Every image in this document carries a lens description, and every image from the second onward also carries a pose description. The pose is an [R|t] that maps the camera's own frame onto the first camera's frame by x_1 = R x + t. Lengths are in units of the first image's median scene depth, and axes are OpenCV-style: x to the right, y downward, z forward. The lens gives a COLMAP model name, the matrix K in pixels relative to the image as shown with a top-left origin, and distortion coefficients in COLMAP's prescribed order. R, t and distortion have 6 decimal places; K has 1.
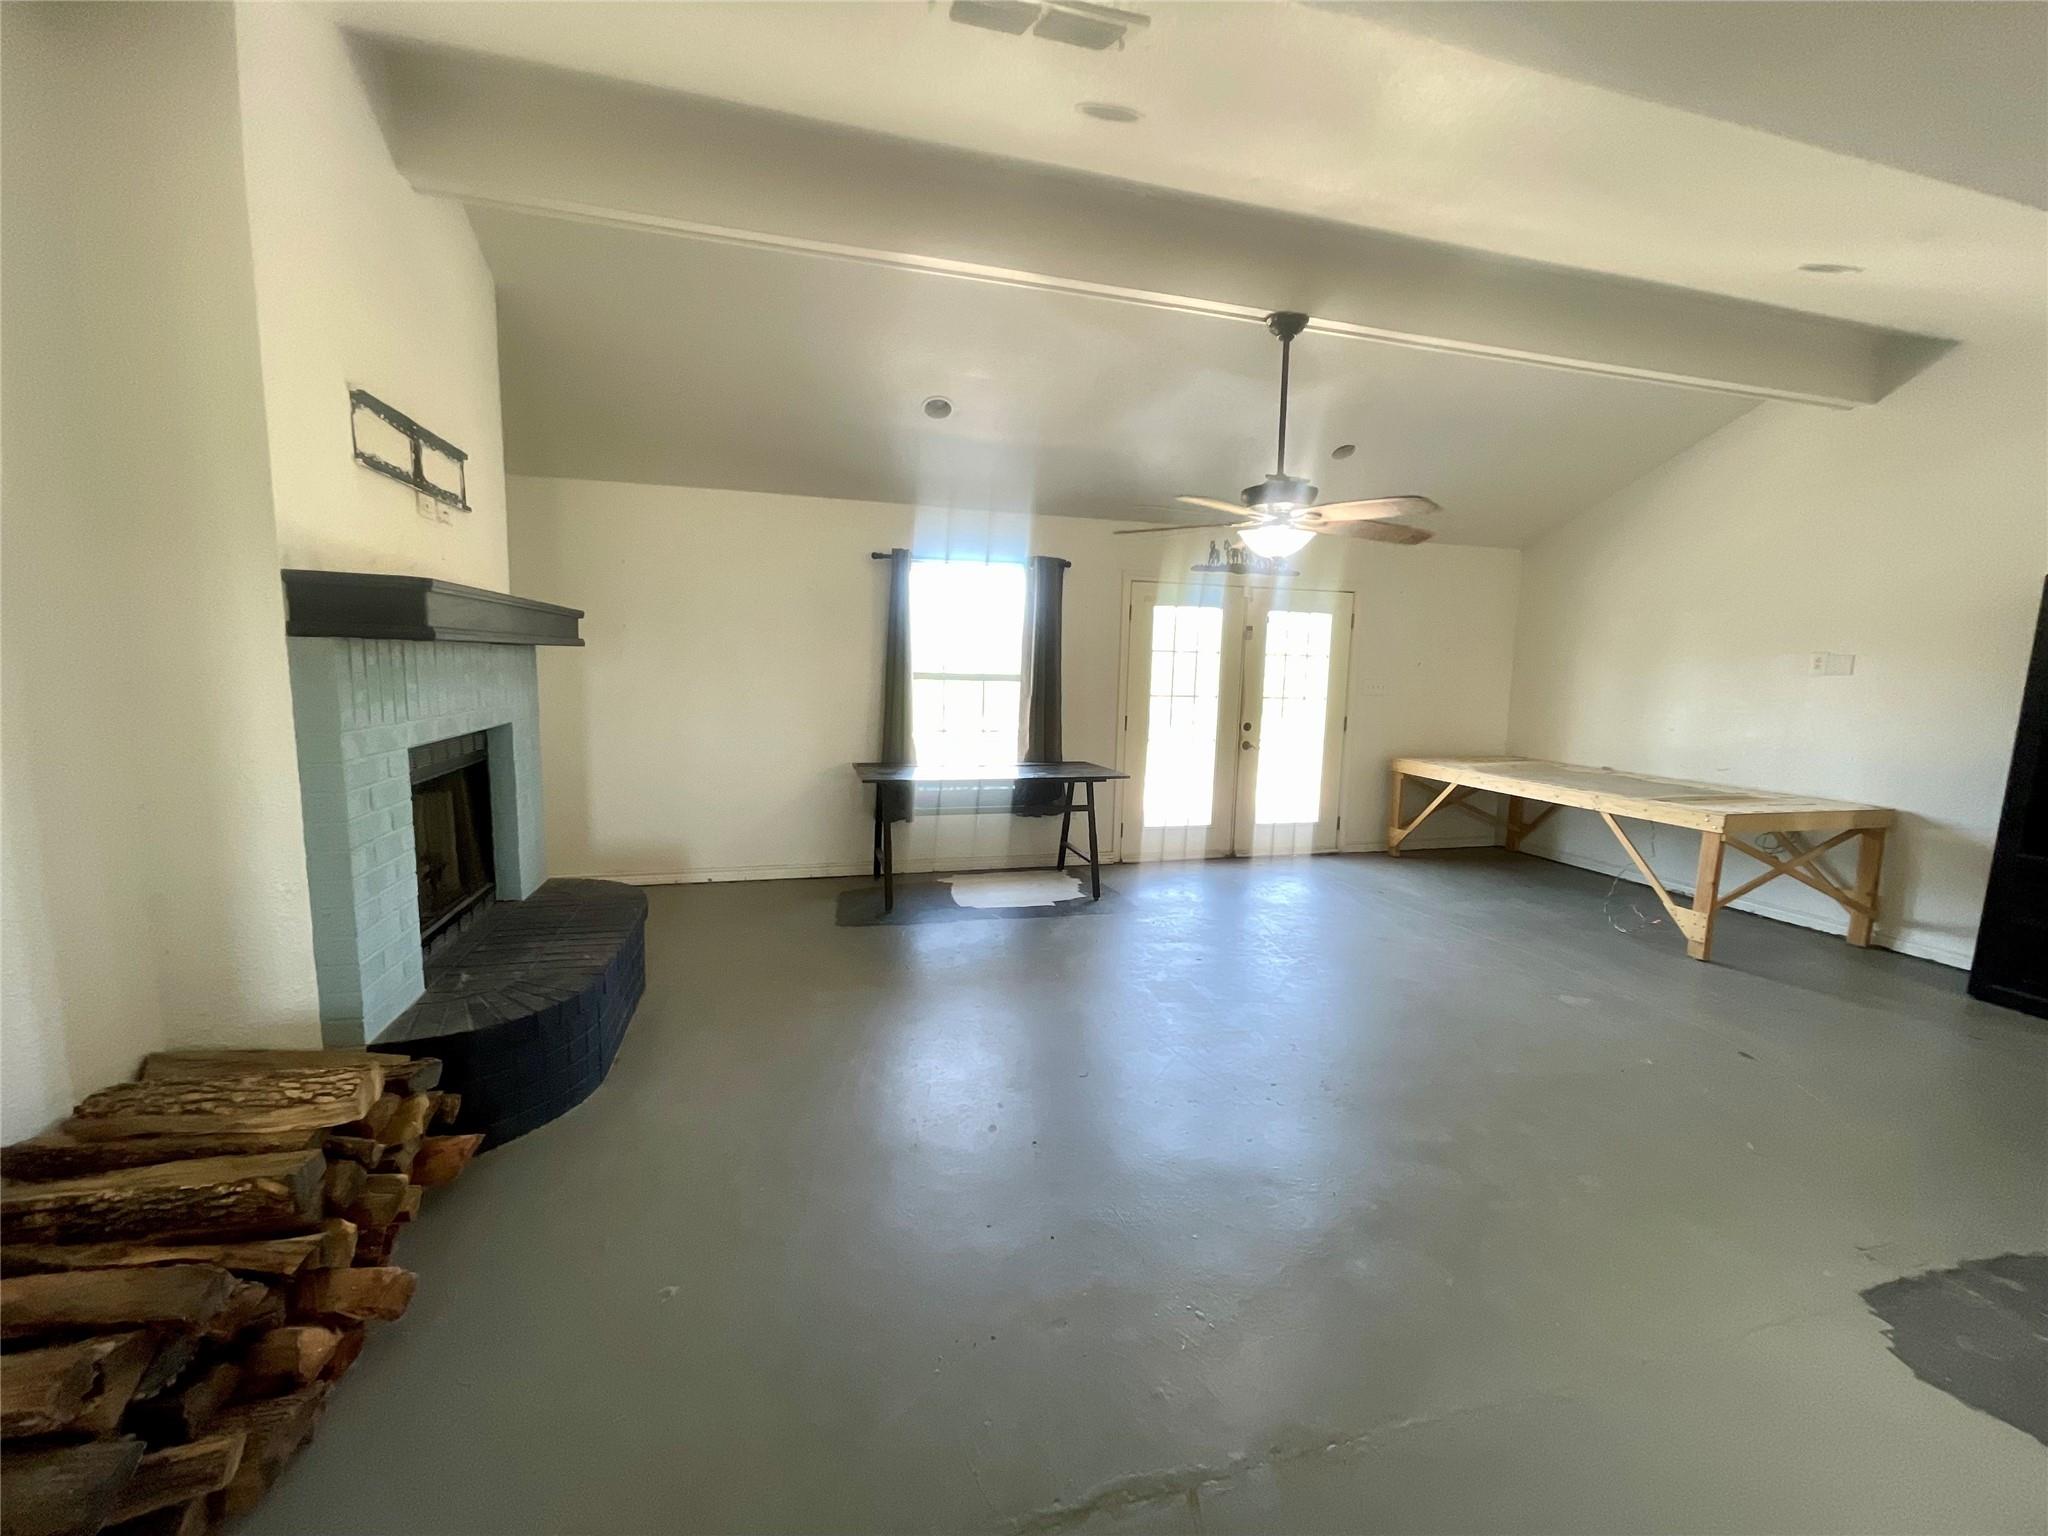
lens RADIAL K [[828.0, 0, 1005.8], [0, 828.0, 768.2], [0, 0, 1]] dist [0.006792, -0.000365]
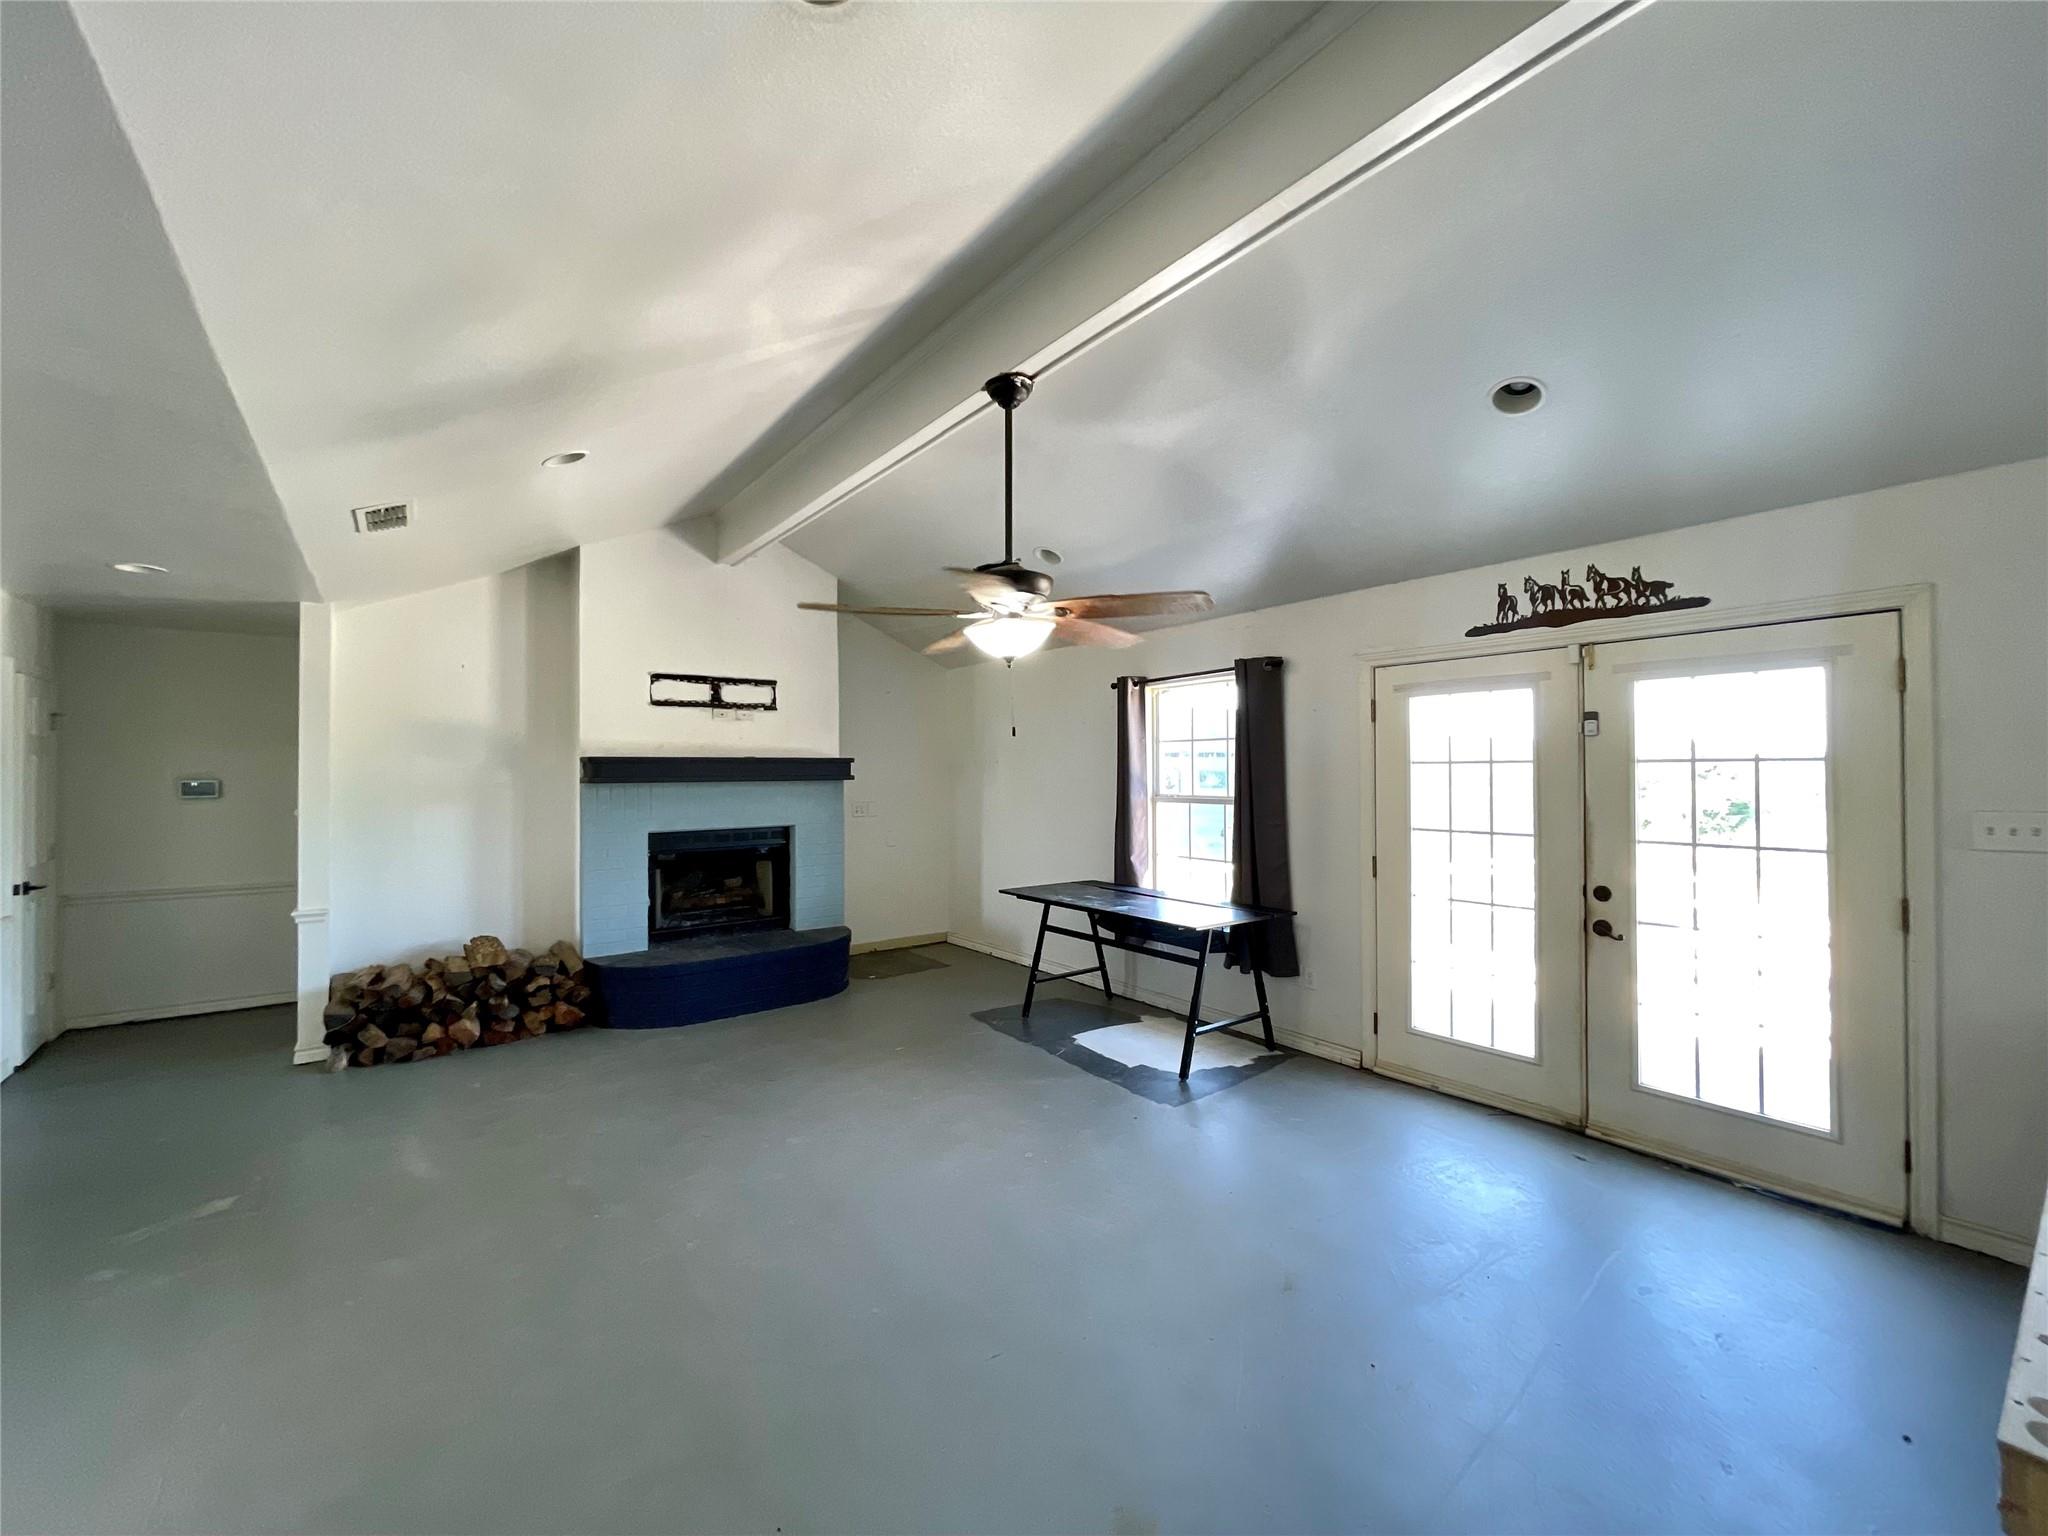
lens RADIAL K [[828.0, 0, 1005.8], [0, 828.0, 768.2], [0, 0, 1]] dist [0.006792, -0.000365]
pose [[0.362829, -0.029841, -0.931378, 0.717117], [-0.104080, 0.991936, -0.072327, -0.056250], [0.926025, 0.123180, 0.356797, 0.472209]]
